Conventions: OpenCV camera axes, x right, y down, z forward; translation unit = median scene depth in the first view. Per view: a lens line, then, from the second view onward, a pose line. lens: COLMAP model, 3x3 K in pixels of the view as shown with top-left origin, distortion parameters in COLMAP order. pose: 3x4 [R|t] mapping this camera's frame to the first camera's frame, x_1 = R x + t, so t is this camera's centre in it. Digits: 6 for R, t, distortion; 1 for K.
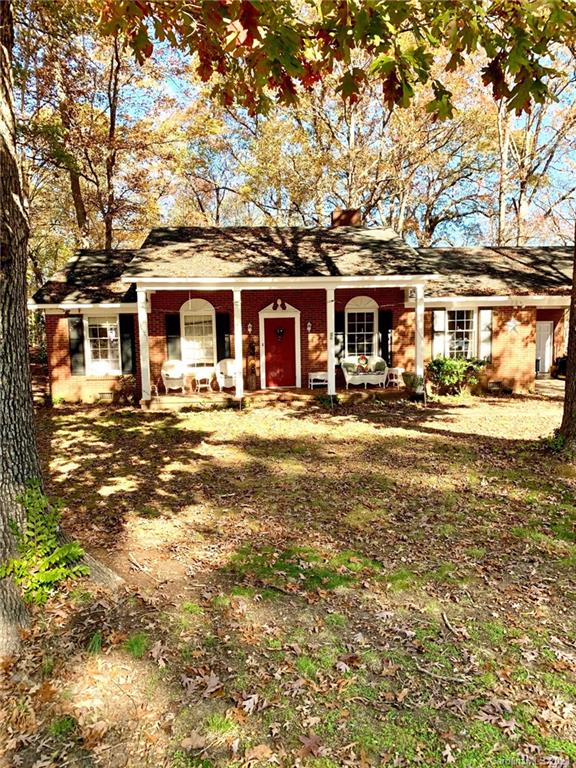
lens RADIAL K [[591.8, 0, 288.0], [0, 591.8, 384.0], [0, 0, 1]] dist [0.094804, -0.149582]
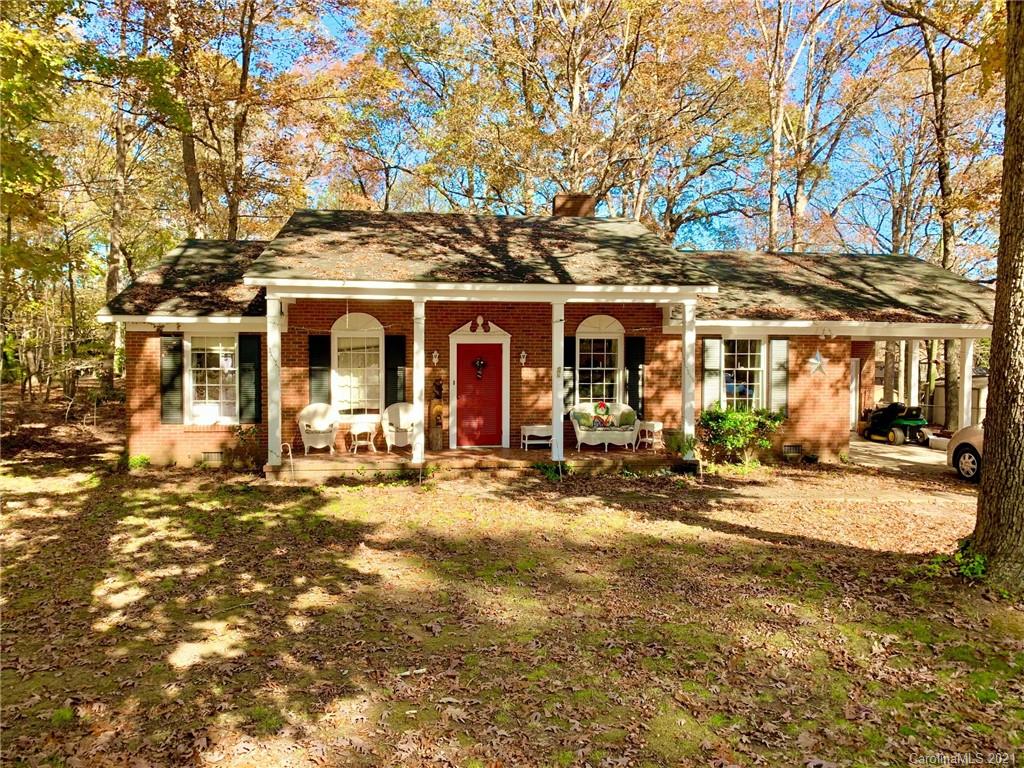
lens RADIAL K [[789.1, 0, 506.0], [0, 789.1, 369.2], [0, 0, 1]] dist [0.094804, -0.149582]
pose [[0.998904, 0.021121, 0.041779, -0.021660], [-0.017702, 0.996592, -0.080568, -0.010858], [-0.043339, 0.079740, 0.995873, 0.105158]]
